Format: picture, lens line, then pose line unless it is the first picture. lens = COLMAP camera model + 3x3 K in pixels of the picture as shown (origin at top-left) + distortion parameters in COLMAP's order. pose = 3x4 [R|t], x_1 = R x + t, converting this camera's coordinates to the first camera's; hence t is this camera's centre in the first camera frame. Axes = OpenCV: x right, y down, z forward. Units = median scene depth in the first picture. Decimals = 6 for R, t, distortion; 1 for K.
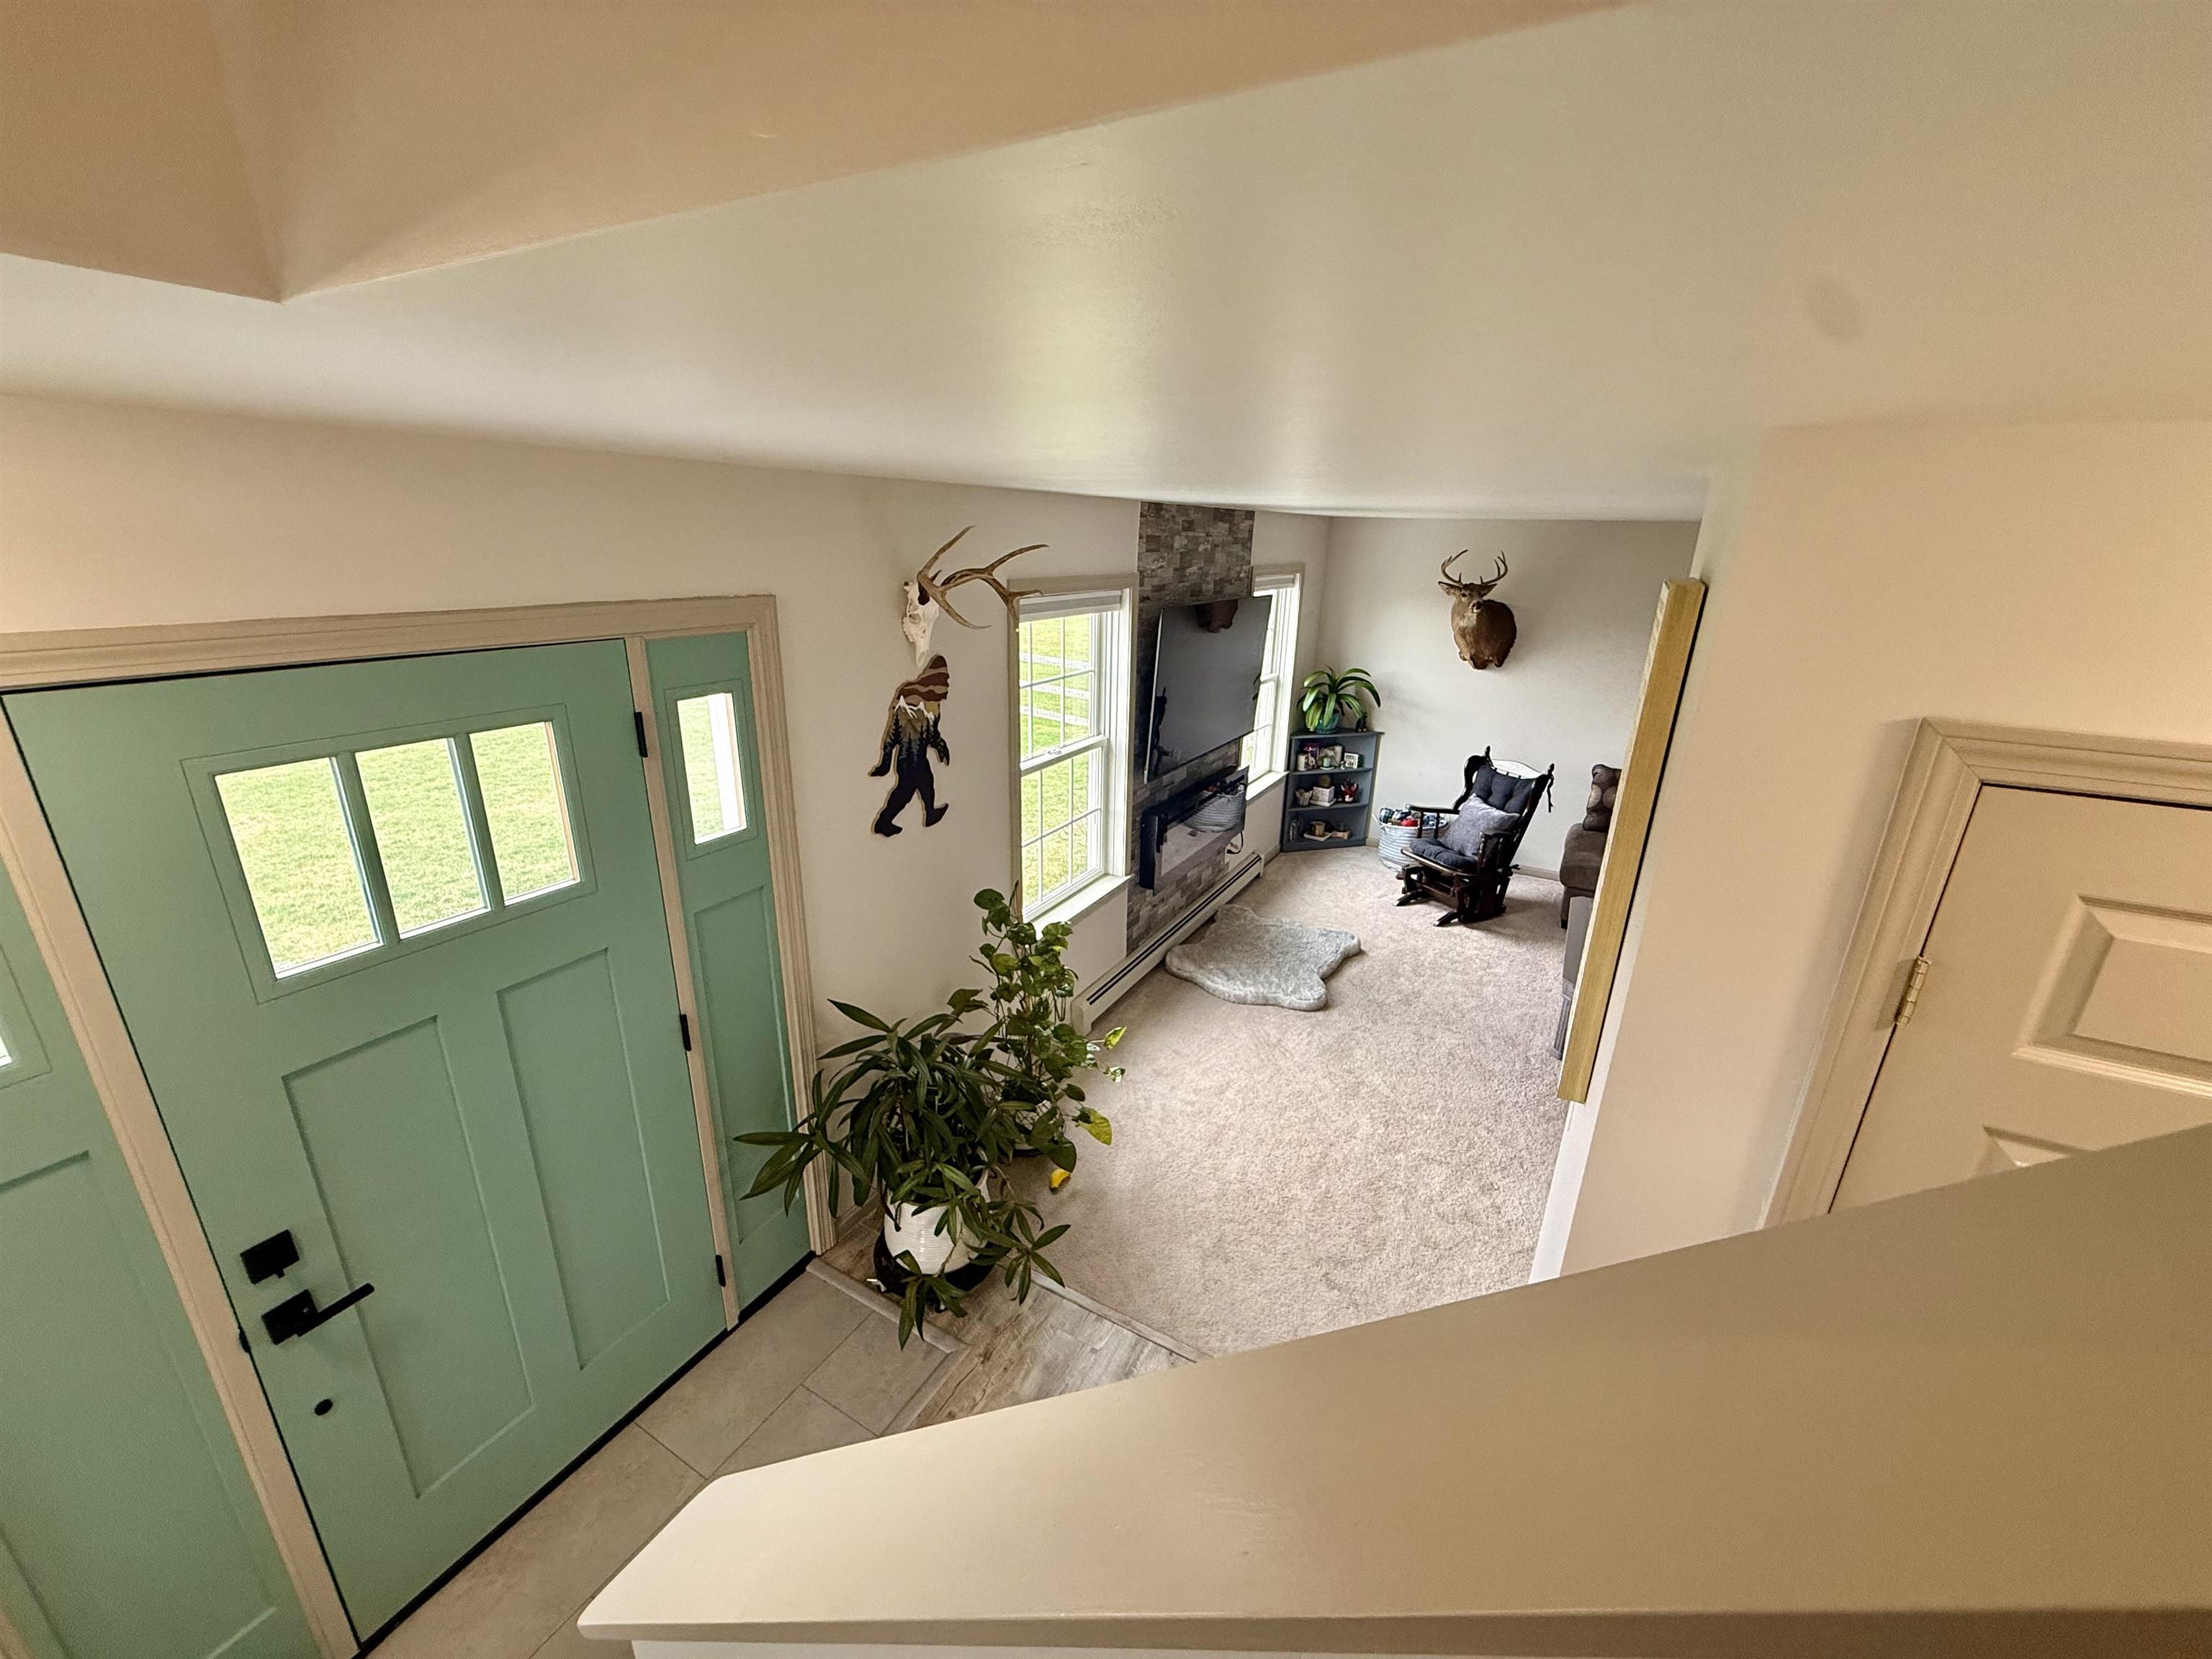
lens RADIAL K [[877.9, 0, 1102.0], [0, 877.9, 829.8], [0, 0, 1]] dist [-0.000120, -0.000078]
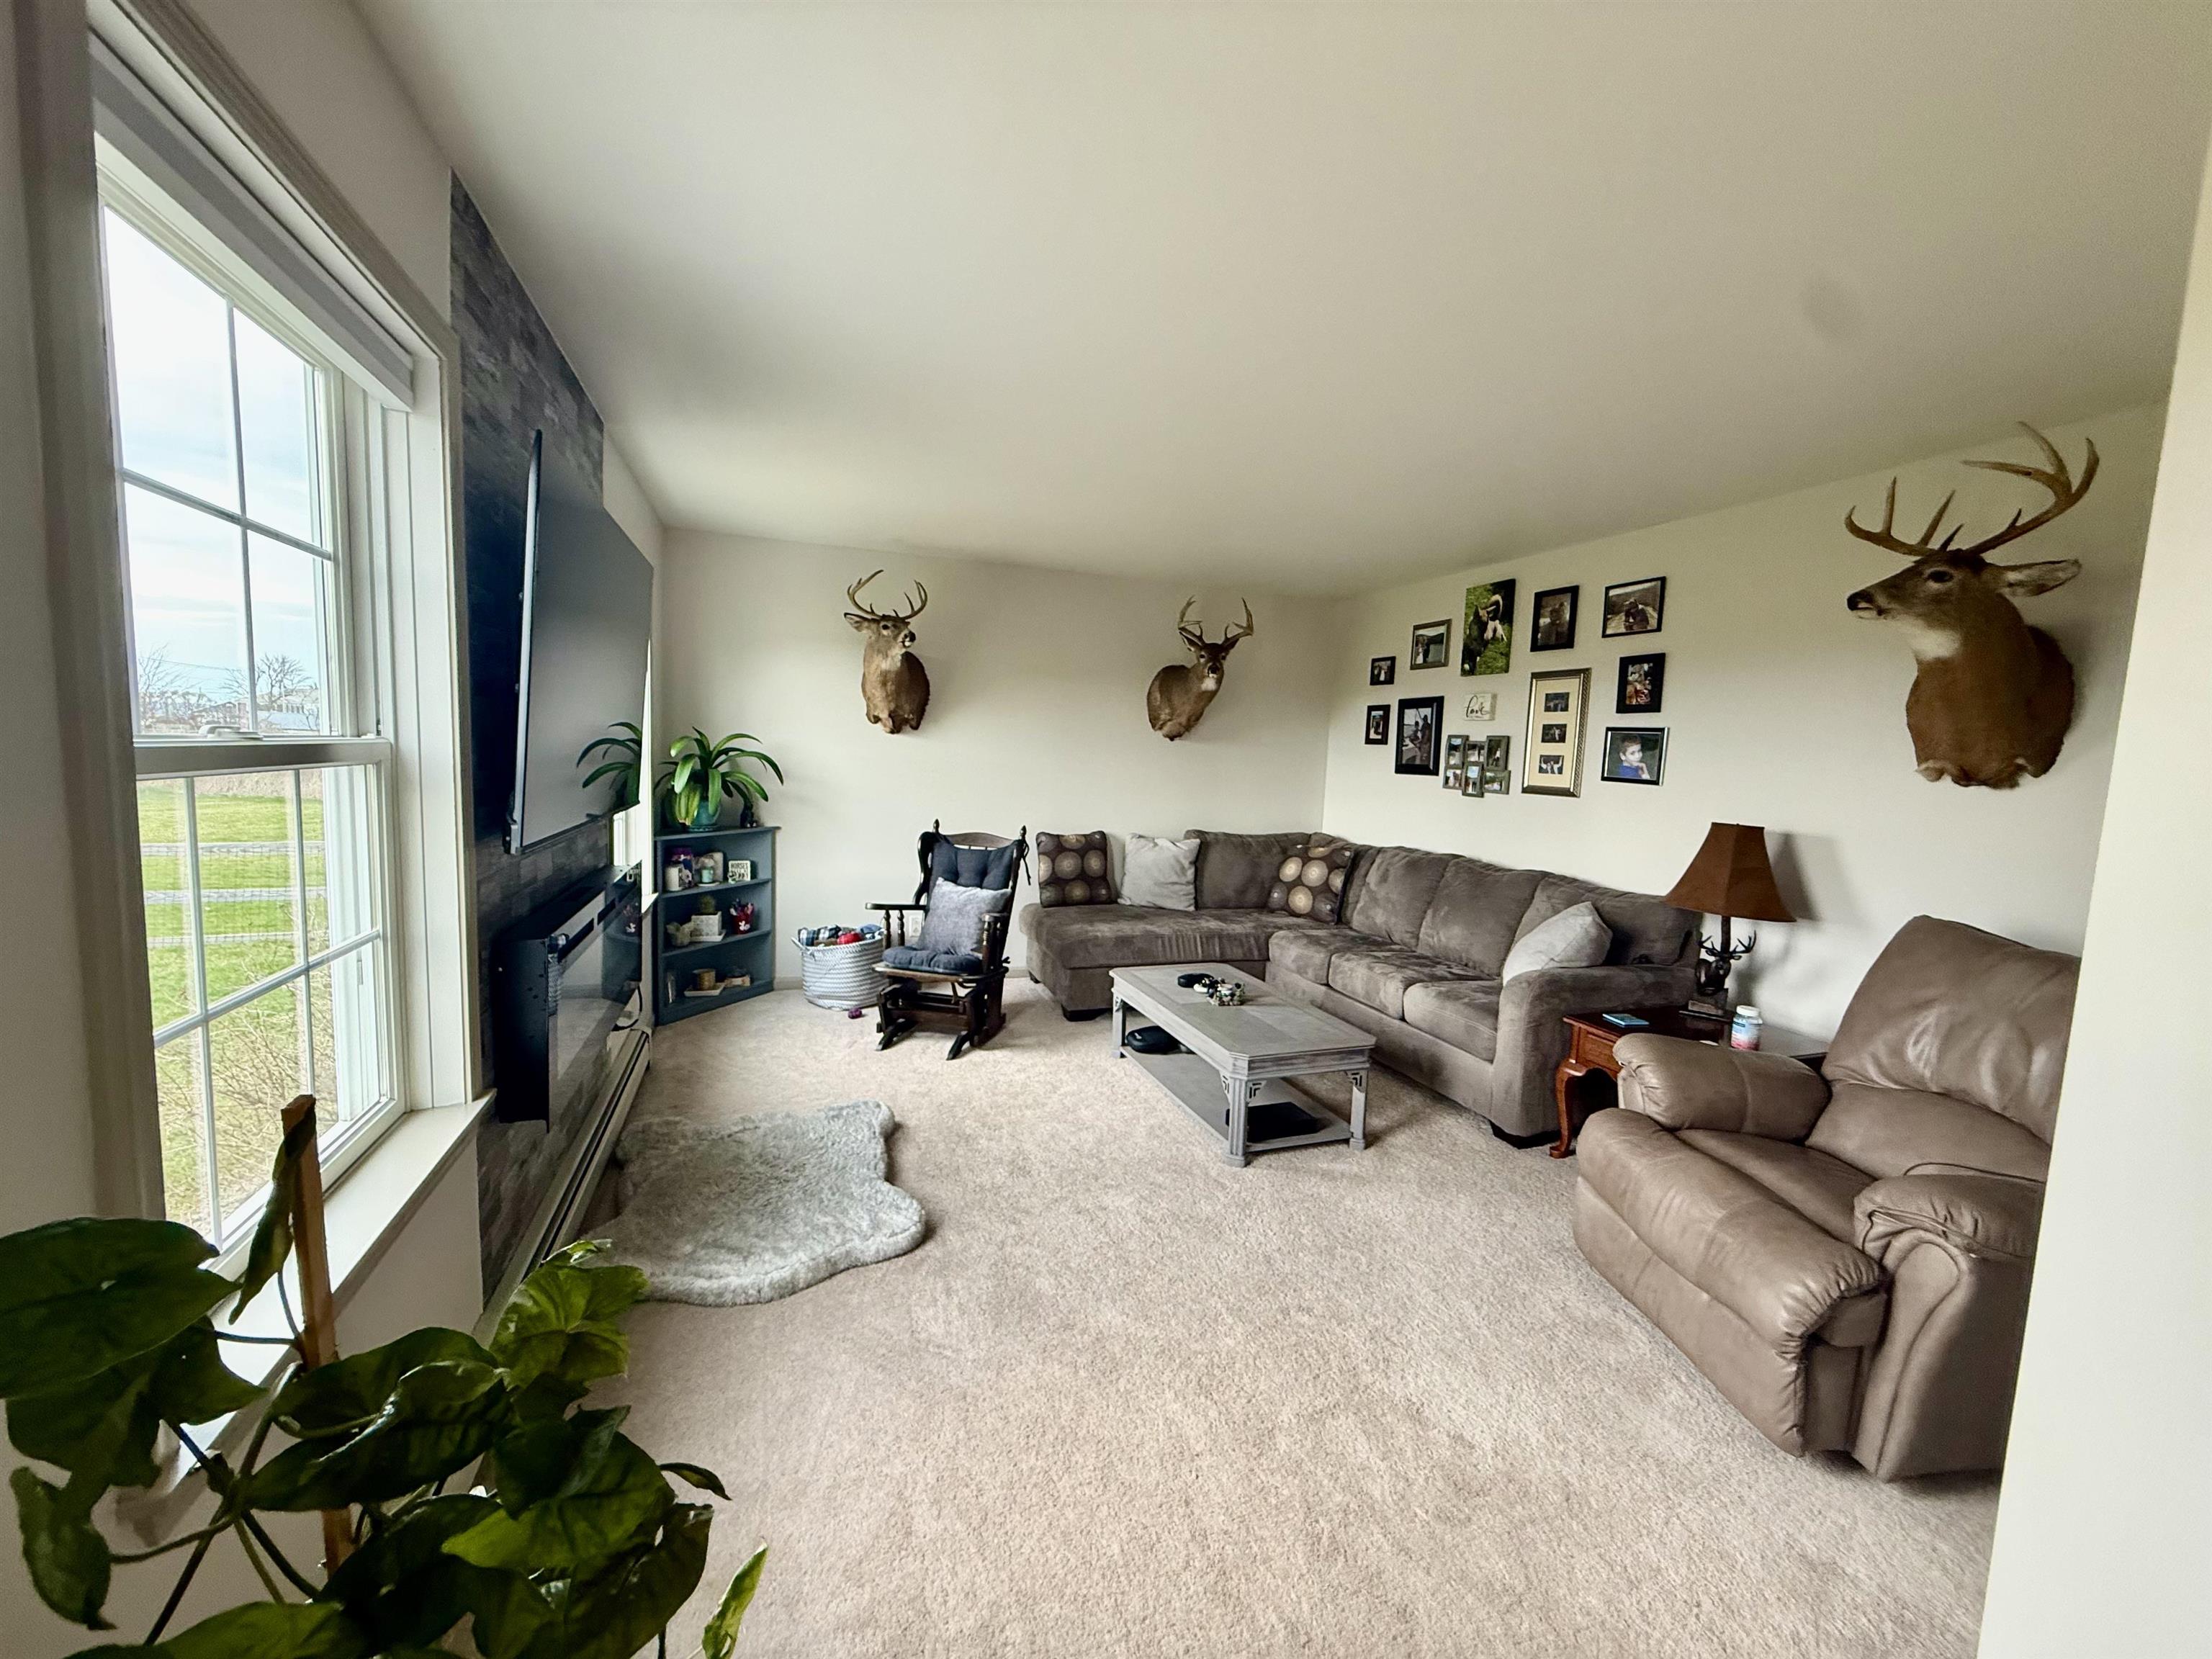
lens RADIAL K [[877.9, 0, 1102.0], [0, 877.9, 829.8], [0, 0, 1]] dist [-0.000120, -0.000078]
pose [[0.649789, -0.065253, 0.757309, -0.060800], [0.220011, 0.969807, -0.105213, 0.029271], [-0.727578, 0.234983, 0.644526, 0.387857]]
